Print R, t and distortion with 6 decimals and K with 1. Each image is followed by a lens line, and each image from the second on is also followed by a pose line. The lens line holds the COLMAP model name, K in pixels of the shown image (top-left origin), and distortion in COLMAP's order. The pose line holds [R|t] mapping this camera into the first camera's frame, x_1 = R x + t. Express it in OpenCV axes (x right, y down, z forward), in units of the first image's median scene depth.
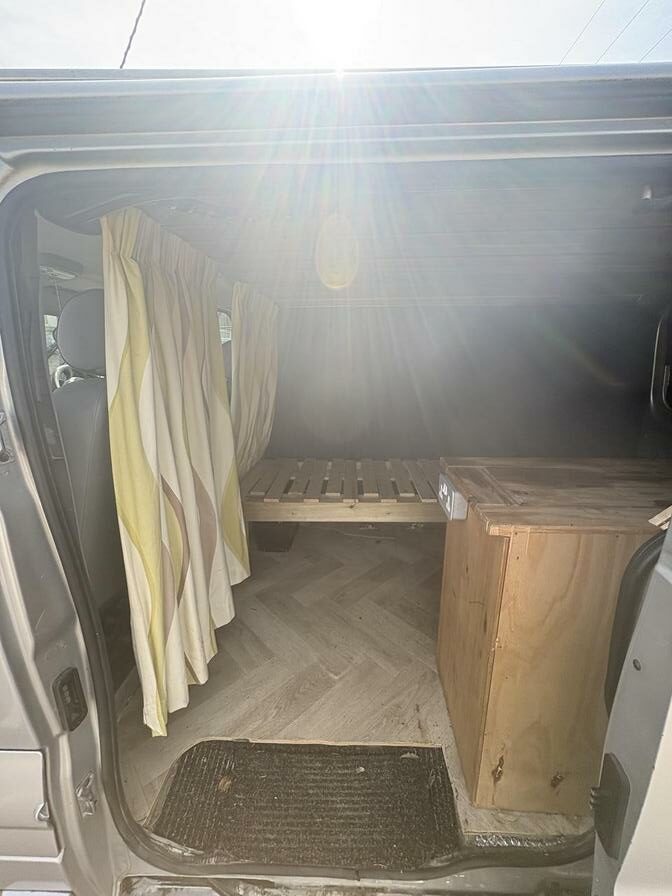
lens RADIAL K [[356.9, 0, 337.7], [0, 356.9, 447.7], [0, 0, 1]] dist [0.002799, 0.000078]
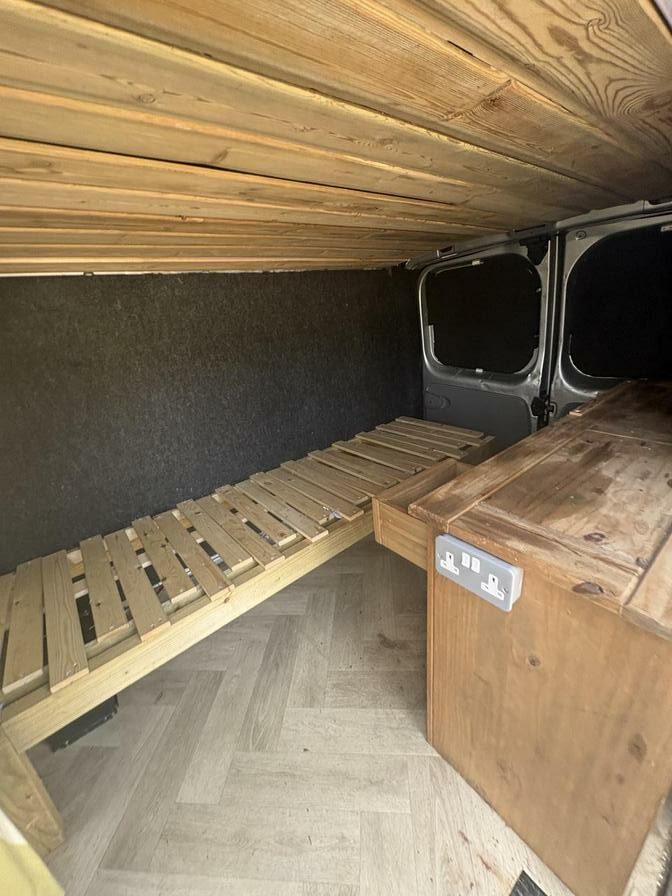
lens RADIAL K [[356.9, 0, 337.7], [0, 356.9, 447.7], [0, 0, 1]] dist [0.002799, 0.000078]
pose [[0.742288, -0.297943, 0.600198, -0.121341], [0.255580, 0.953884, 0.157431, -0.149132], [-0.619425, 0.036539, 0.784205, 0.403626]]
